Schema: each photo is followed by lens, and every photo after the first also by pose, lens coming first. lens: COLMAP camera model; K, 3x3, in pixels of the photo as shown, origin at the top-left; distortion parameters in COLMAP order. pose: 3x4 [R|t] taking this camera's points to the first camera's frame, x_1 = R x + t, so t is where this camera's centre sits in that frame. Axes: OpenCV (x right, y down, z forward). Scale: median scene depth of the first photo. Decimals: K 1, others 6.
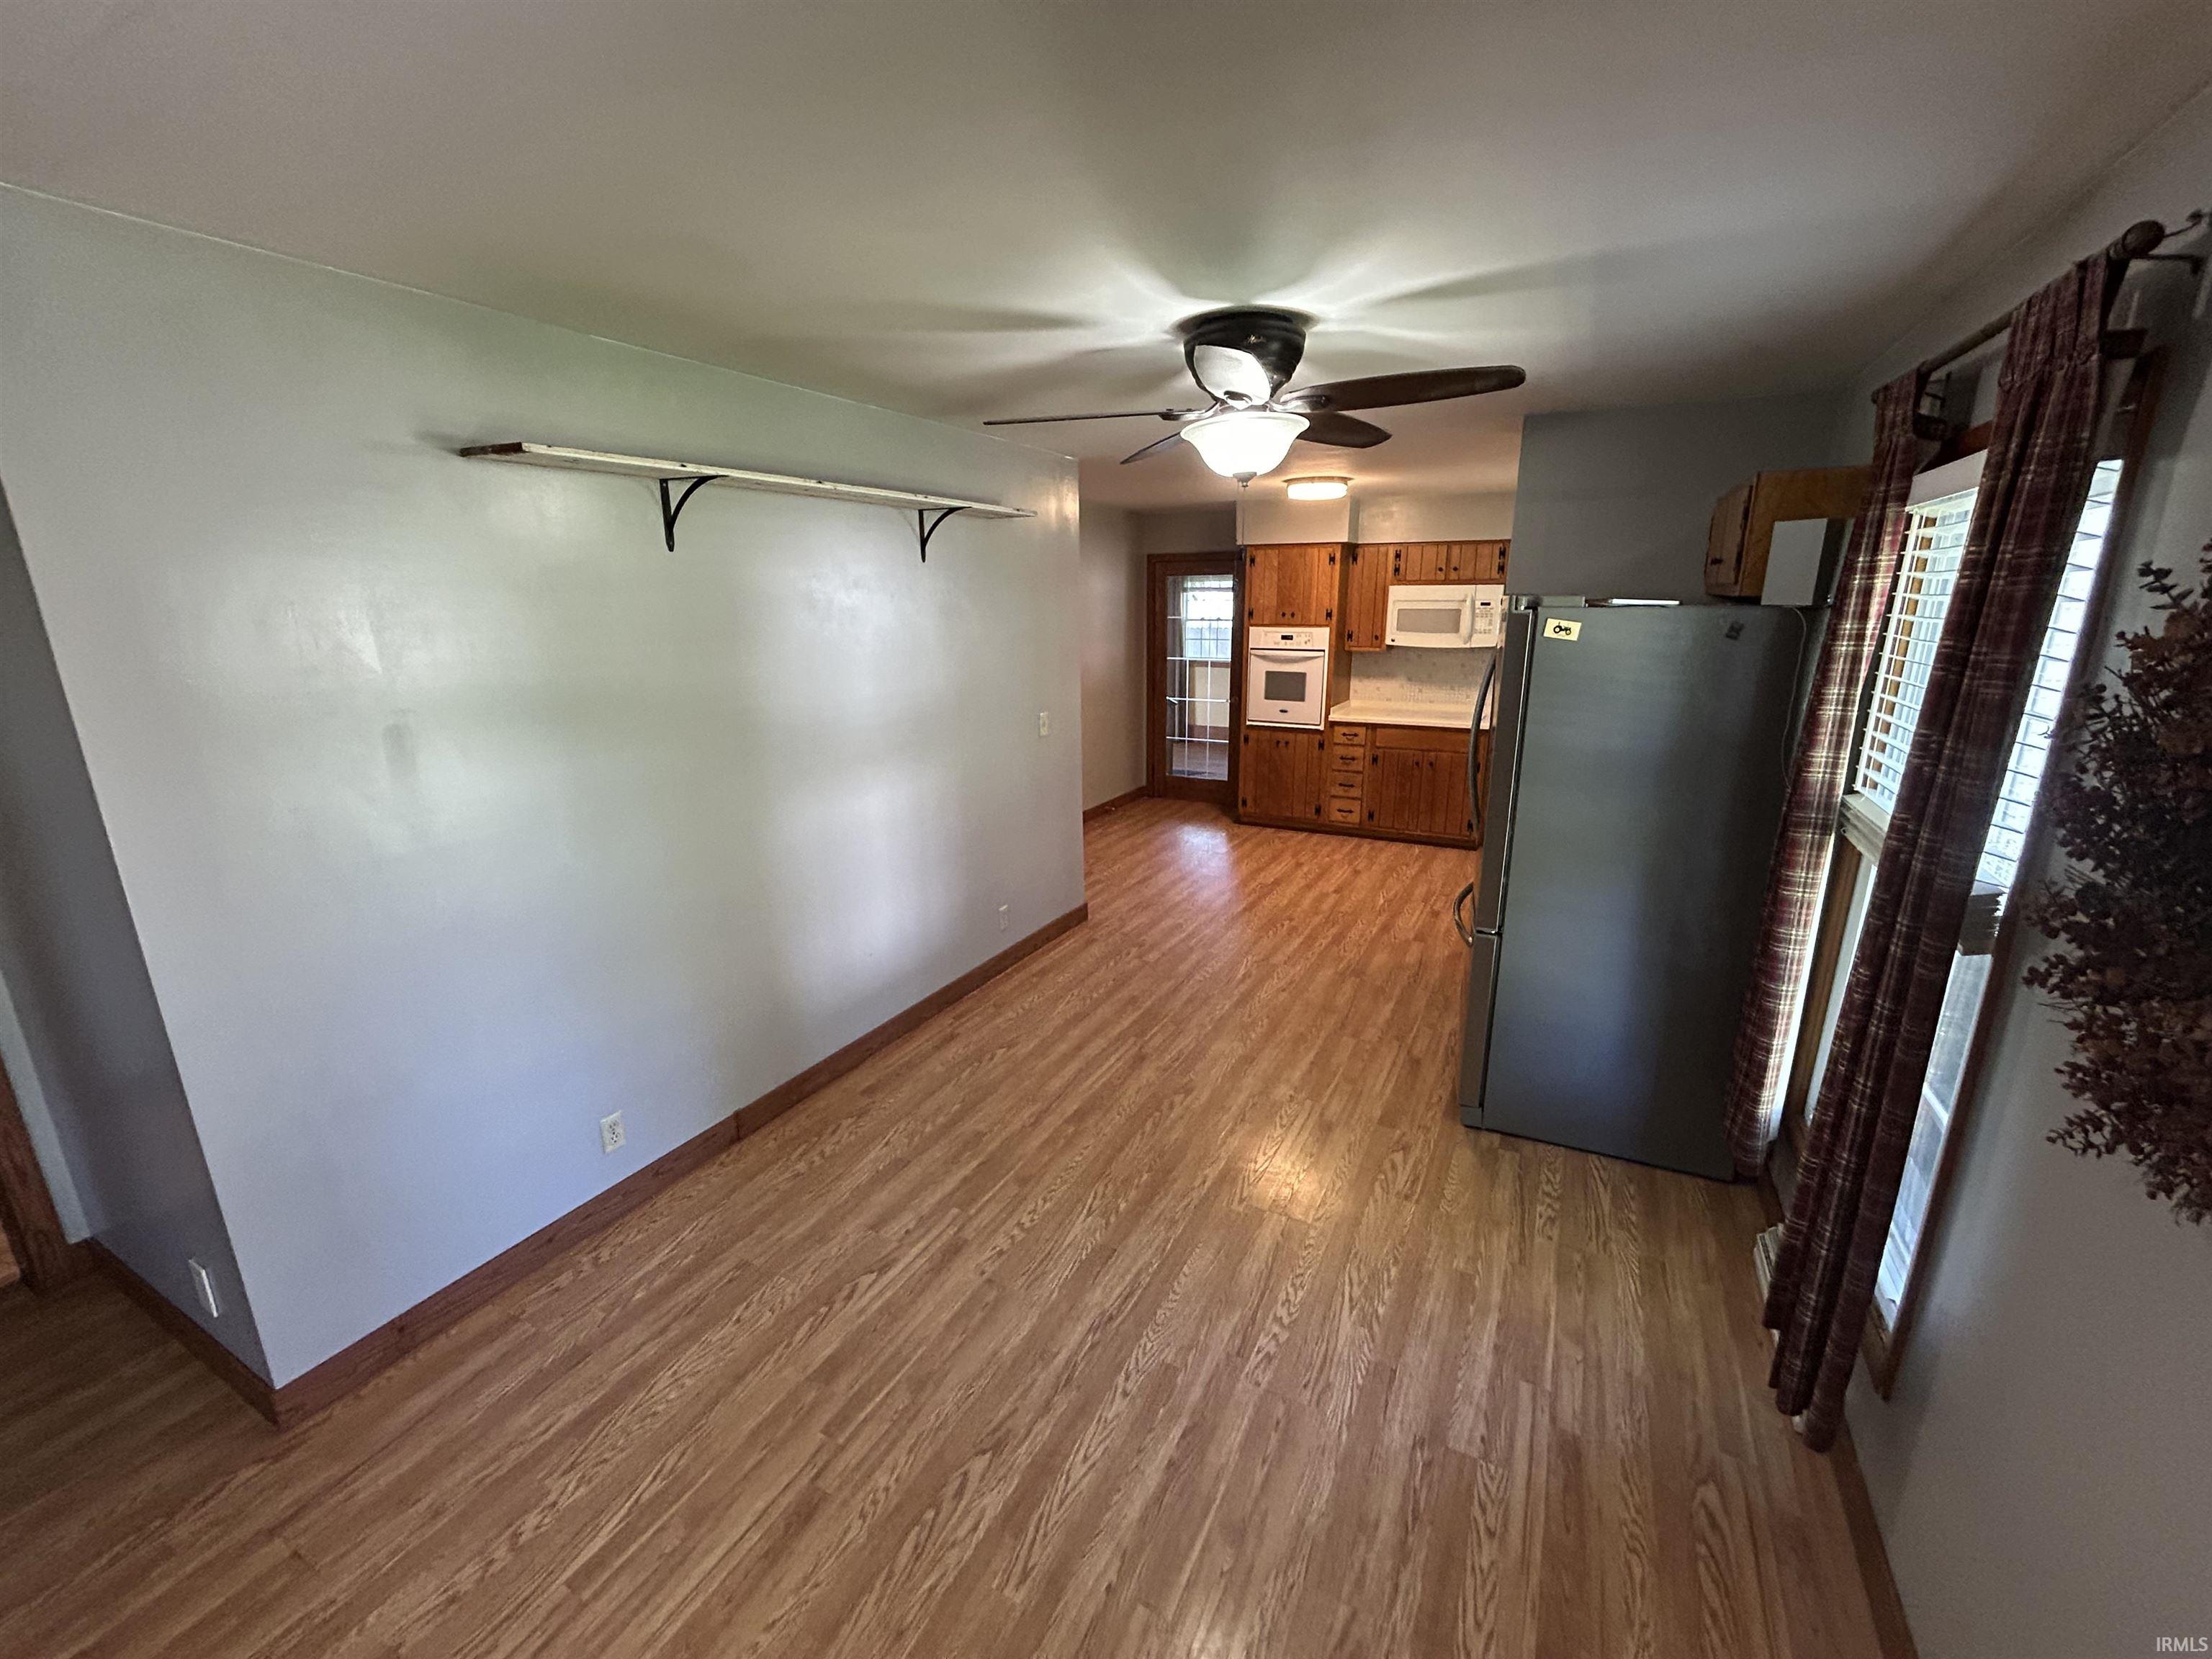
lens RADIAL K [[903.1, 0, 1104.4], [0, 903.1, 829.7], [0, 0, 1]] dist [-0.007144, 0.001959]
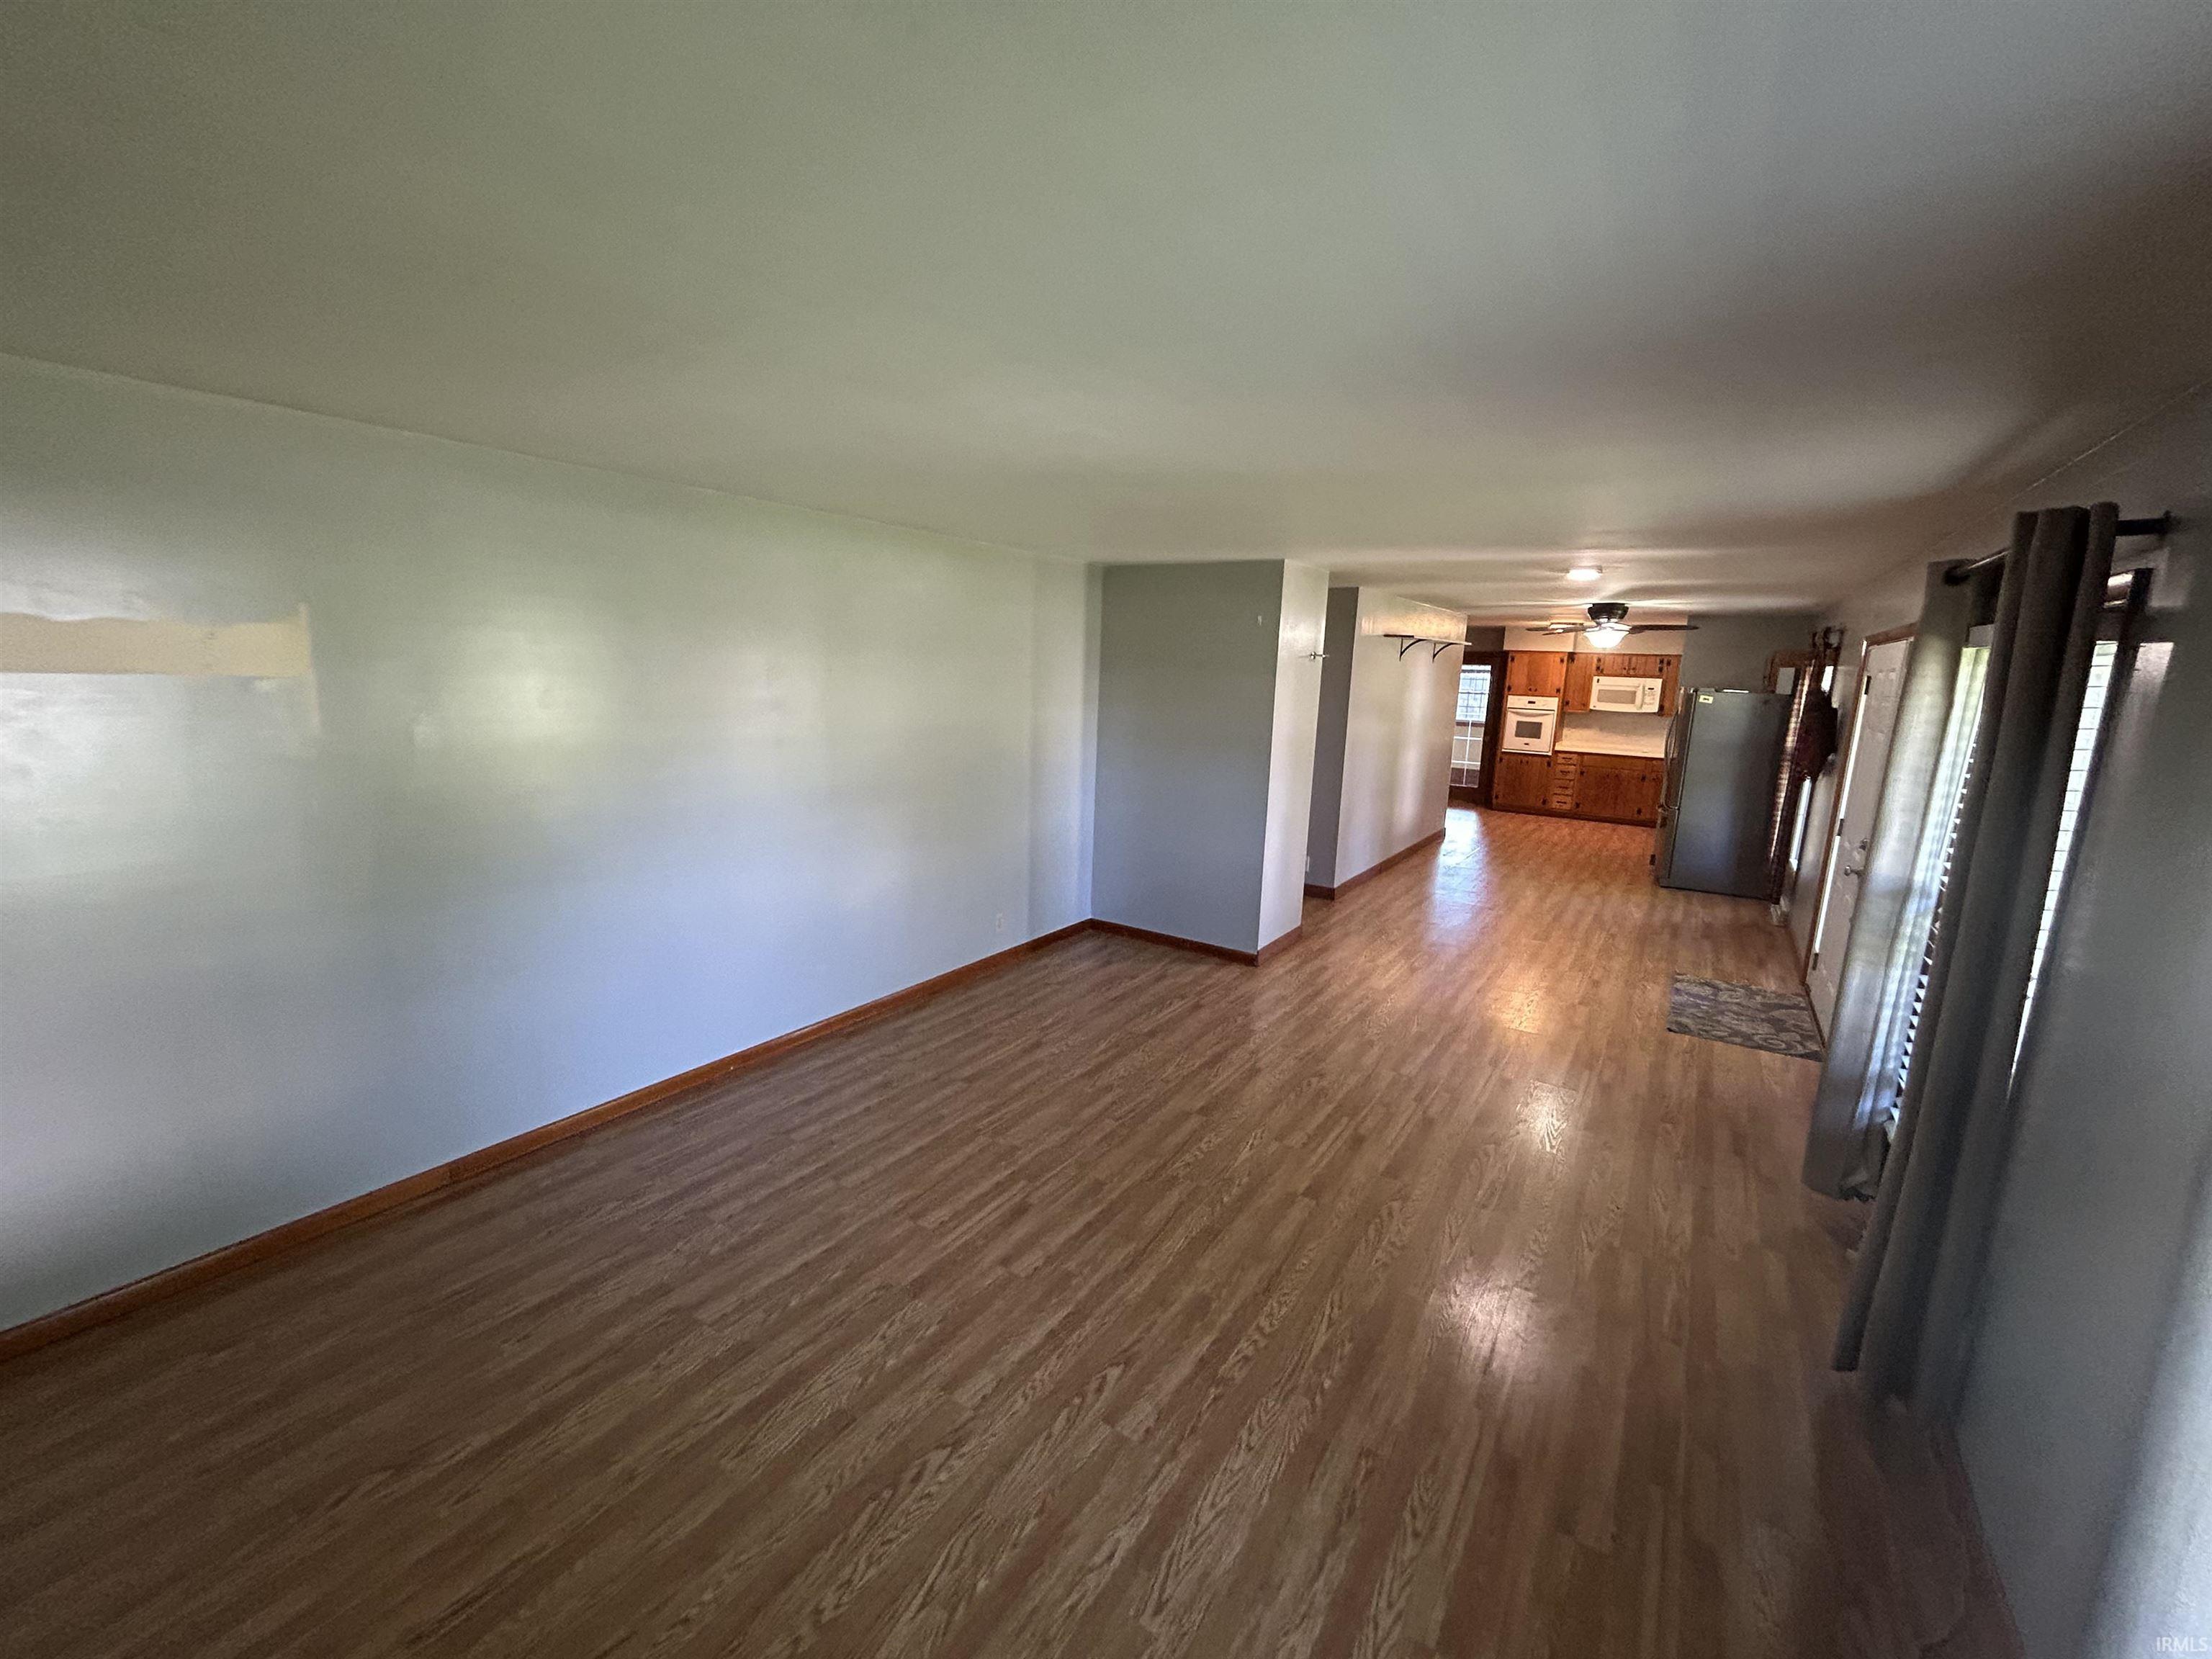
lens RADIAL K [[903.1, 0, 1106.1], [0, 903.1, 829.0], [0, 0, 1]] dist [-0.007144, 0.001959]
pose [[0.994313, 0.057690, -0.089520, -0.680989], [-0.063709, 0.995790, -0.065899, 0.305496], [0.085342, 0.071227, 0.993803, -1.216201]]
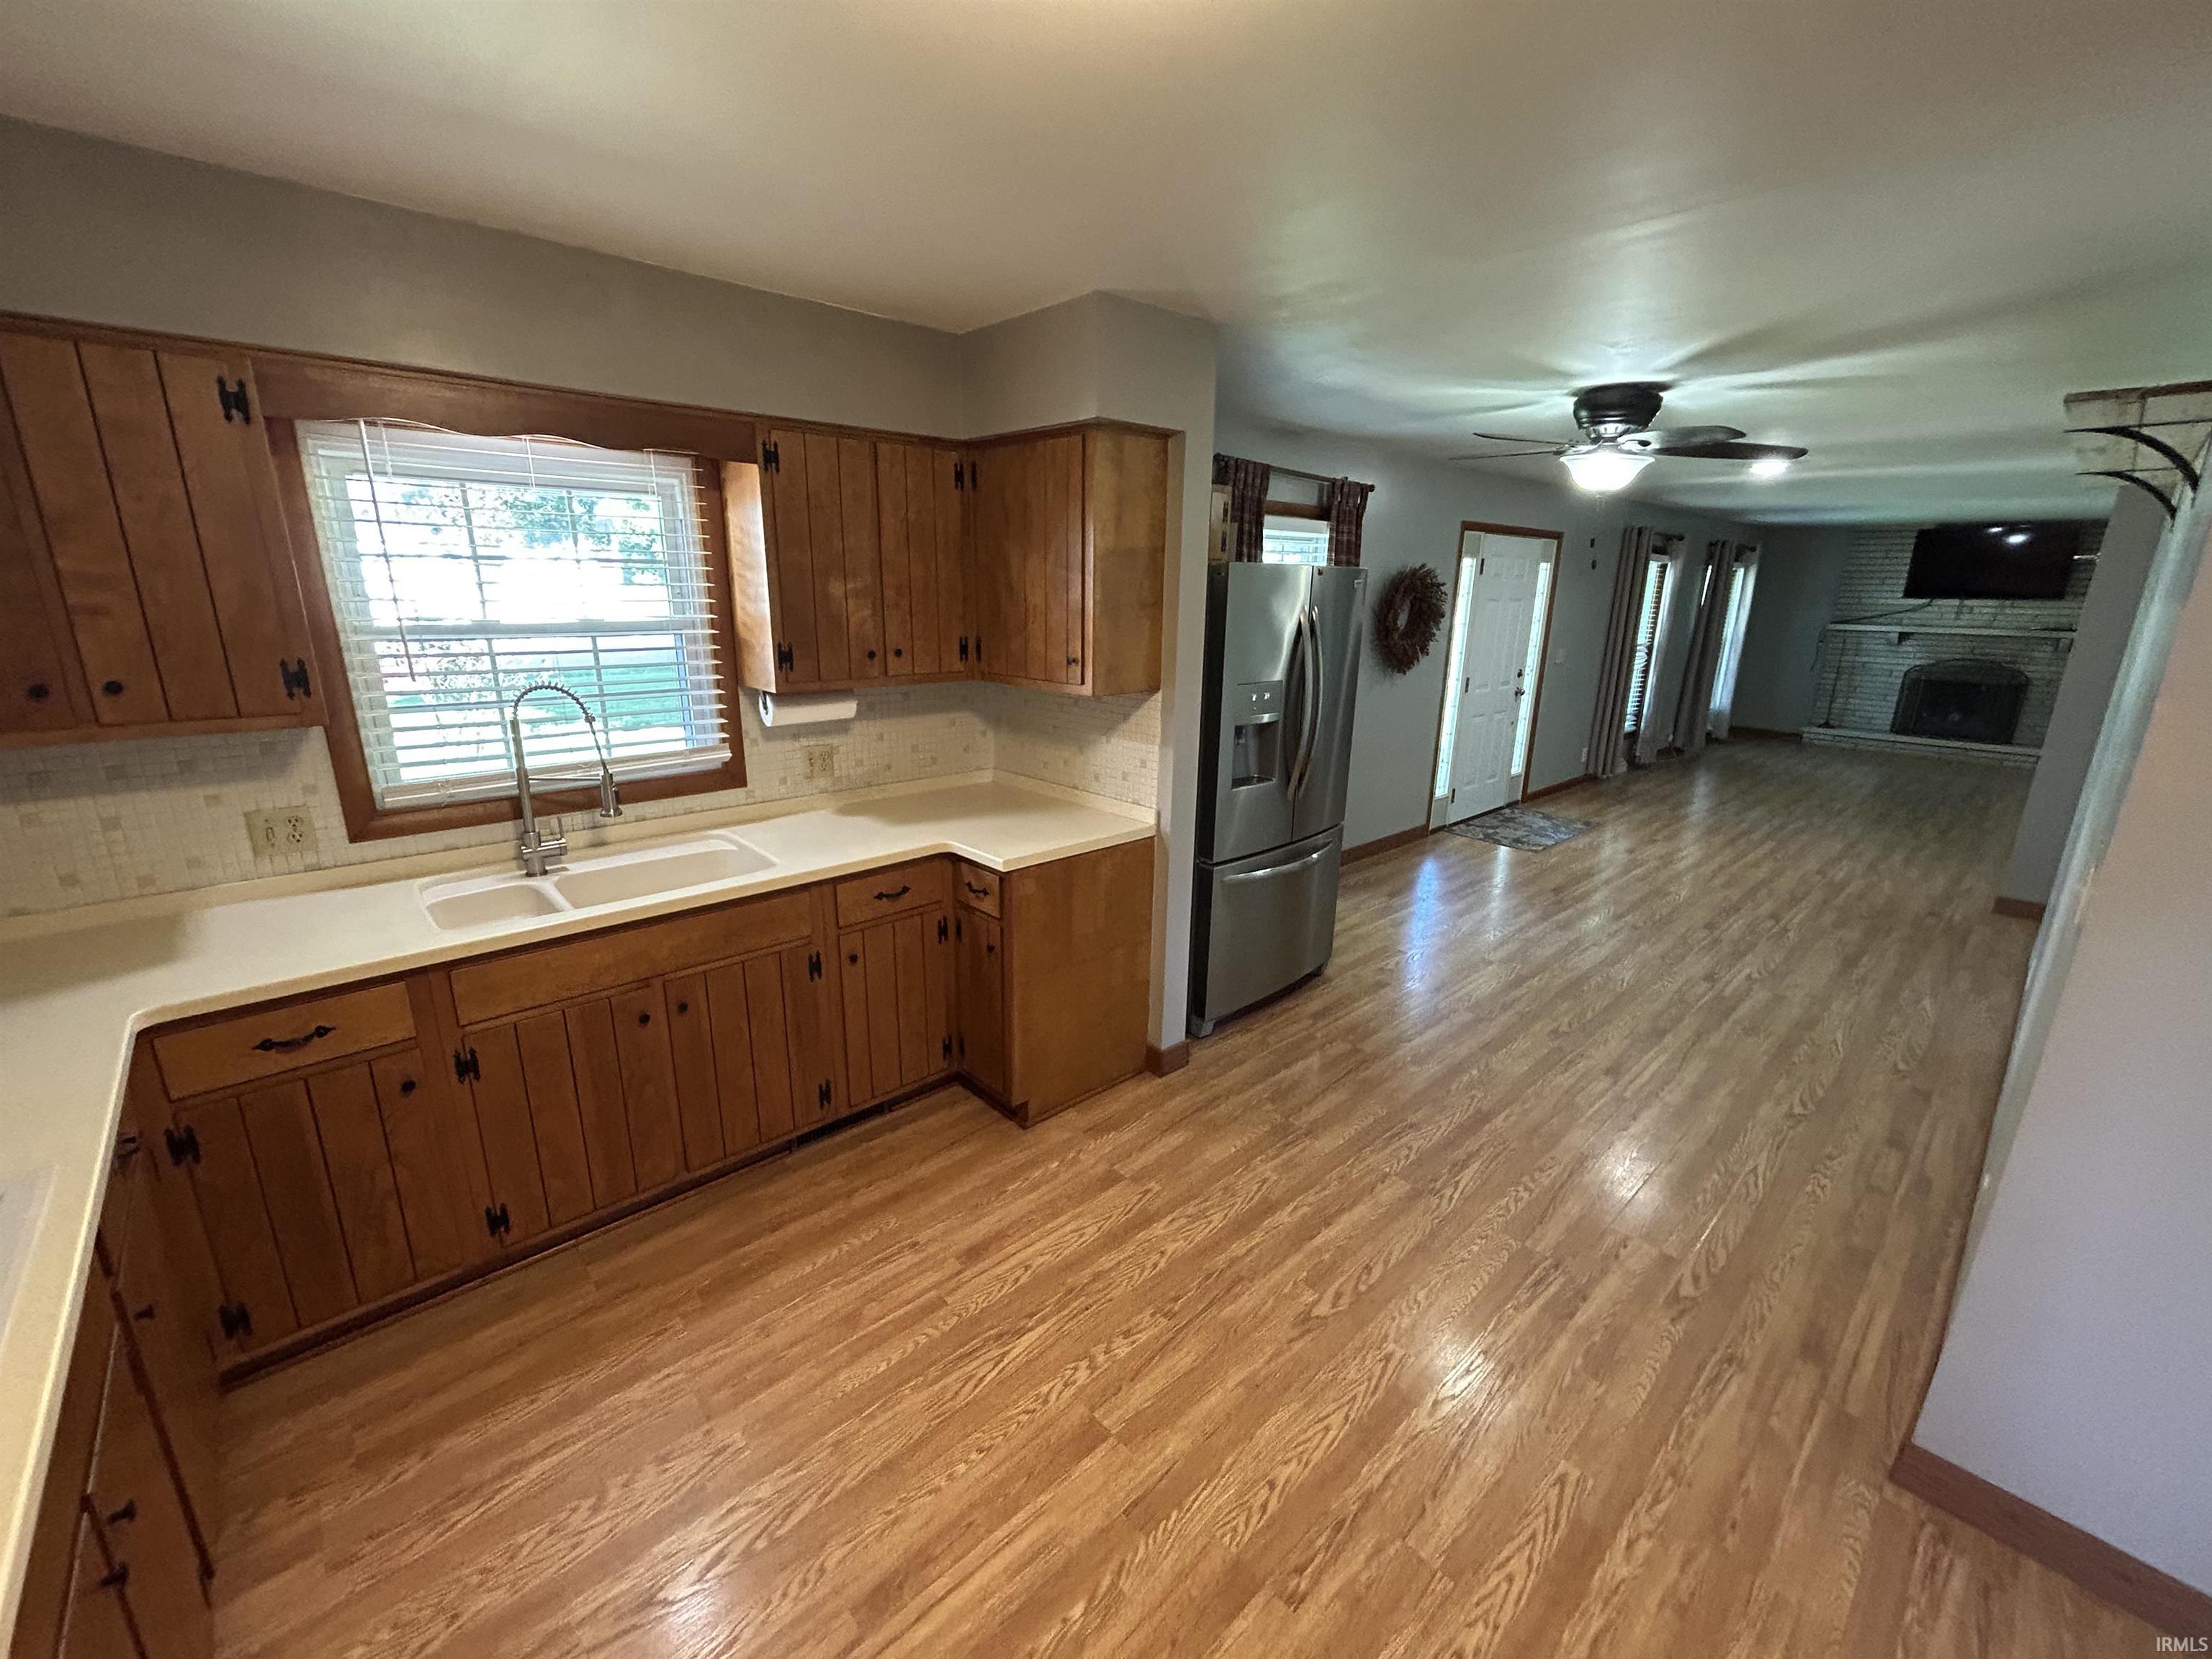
lens RADIAL K [[903.1, 0, 1099.9], [0, 903.1, 835.8], [0, 0, 1]] dist [-0.007144, 0.001959]
pose [[-0.941770, -0.095637, 0.322371, 0.210873], [0.078162, 0.870179, 0.486497, -0.362131], [-0.327047, 0.483366, -0.812033, 1.461771]]
